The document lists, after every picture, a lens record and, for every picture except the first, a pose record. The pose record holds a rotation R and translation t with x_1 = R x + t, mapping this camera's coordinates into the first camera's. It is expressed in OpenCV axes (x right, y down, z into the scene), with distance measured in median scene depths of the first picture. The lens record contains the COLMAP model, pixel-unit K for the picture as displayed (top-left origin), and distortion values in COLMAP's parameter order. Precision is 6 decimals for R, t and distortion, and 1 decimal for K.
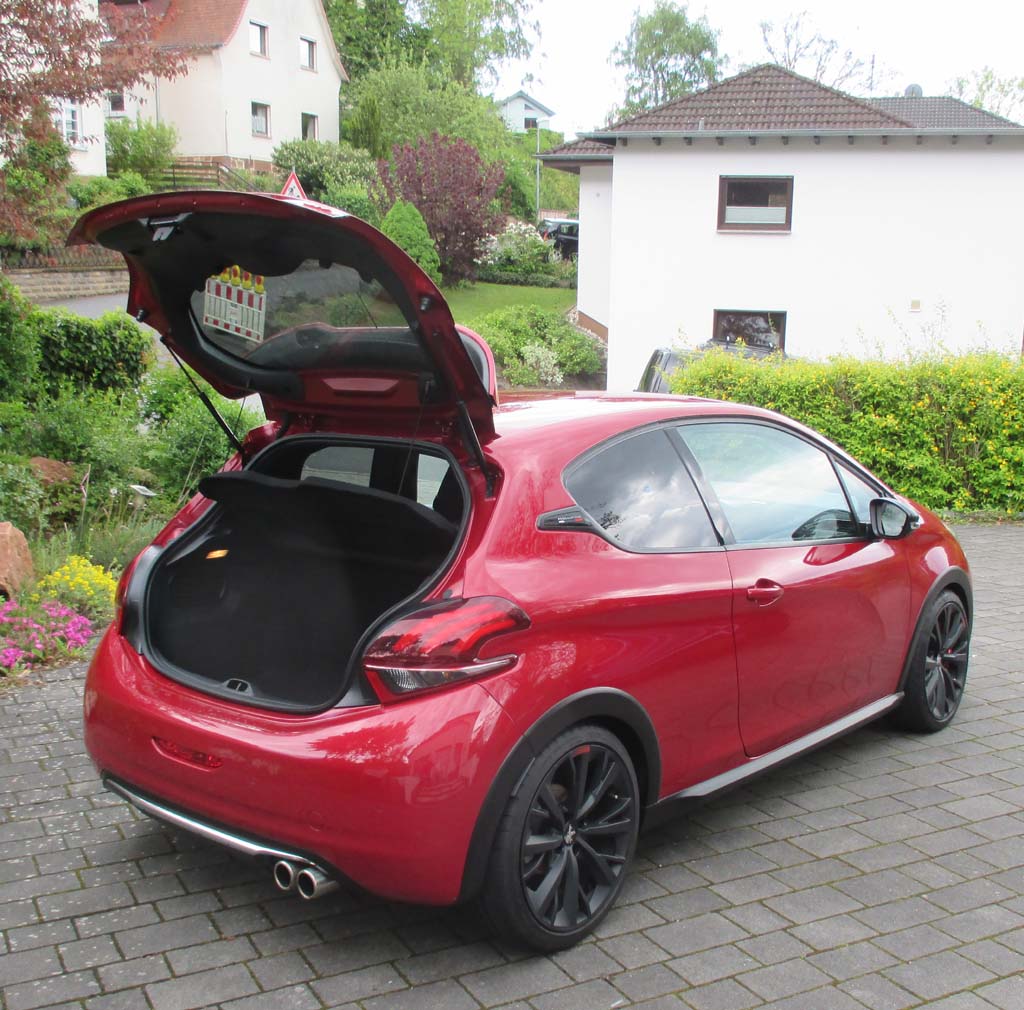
lens RADIAL K [[1293.8, 0, 512.0], [0, 1293.8, 505.0], [0, 0, 1]] dist [-0.067518, 0.034682]
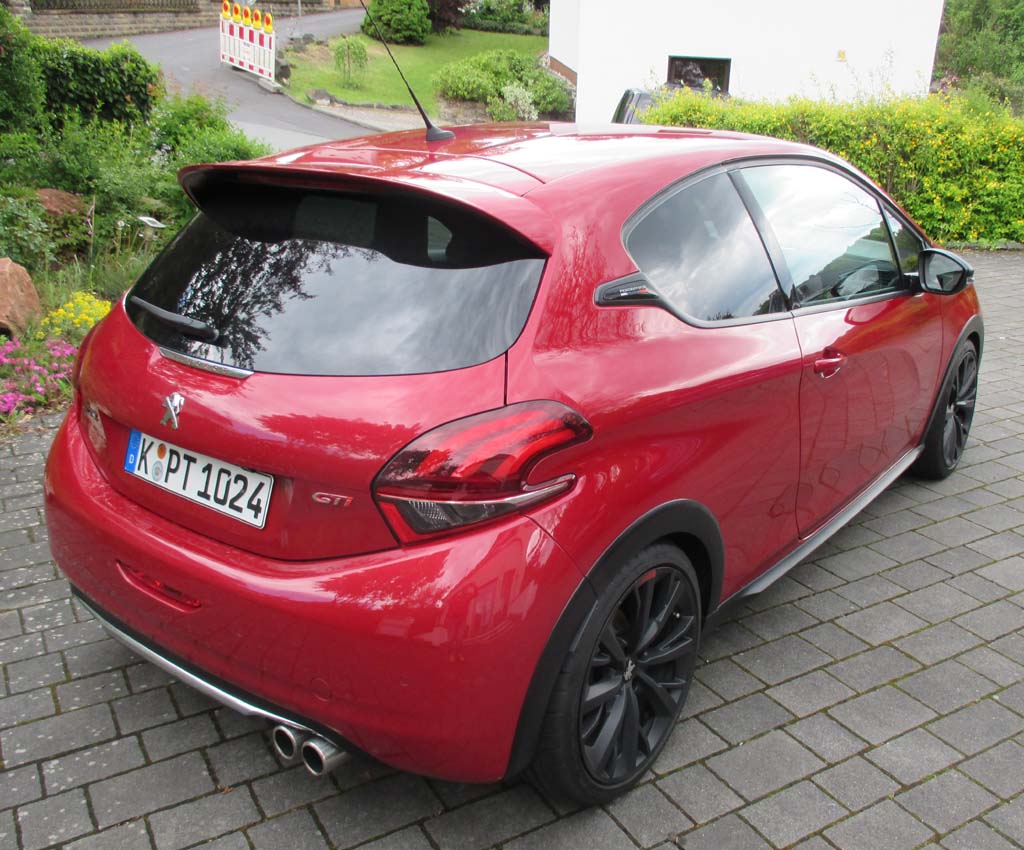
lens RADIAL K [[1014.1, 0, 556.7], [0, 1014.1, 425.9], [0, 0, 1]] dist [-0.043024, 0.001199]
pose [[0.997713, -0.007650, 0.067160, -0.027888], [-0.005812, 0.980186, 0.197992, -0.018953], [-0.067343, -0.197930, 0.977900, 0.236639]]
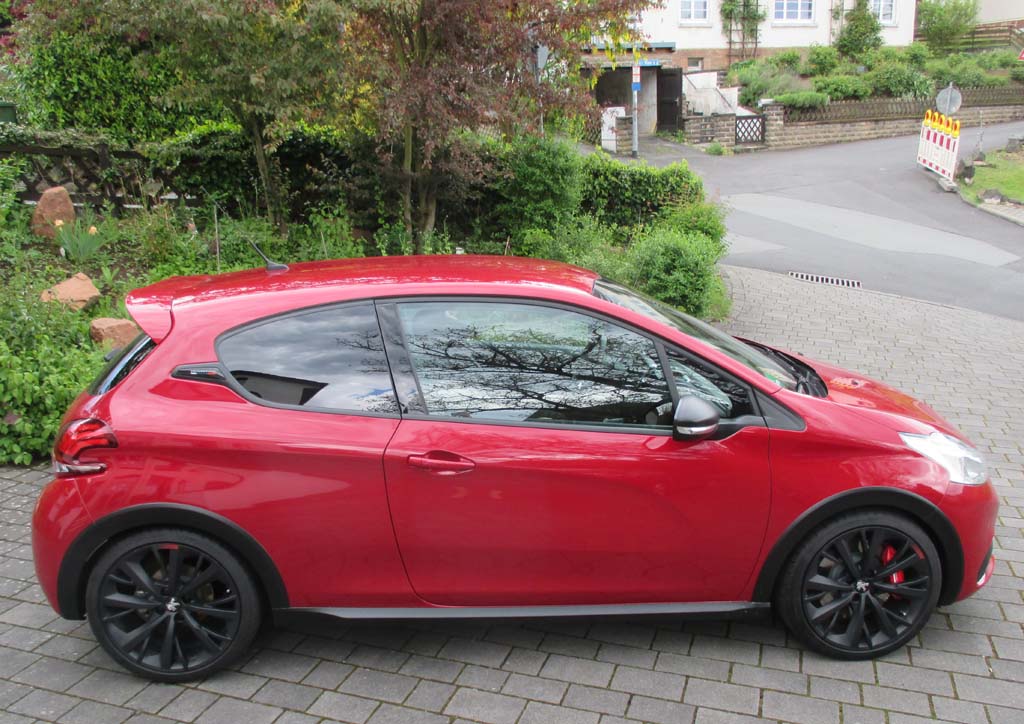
lens RADIAL K [[911.3, 0, 512.0], [0, 911.3, 362.0], [0, 0, 1]] dist [-0.028475, -0.007635]
pose [[0.692008, 0.149839, -0.706167, 0.547700], [-0.089360, 0.988478, 0.122174, -0.082405], [0.716337, -0.021442, 0.697425, 0.361406]]
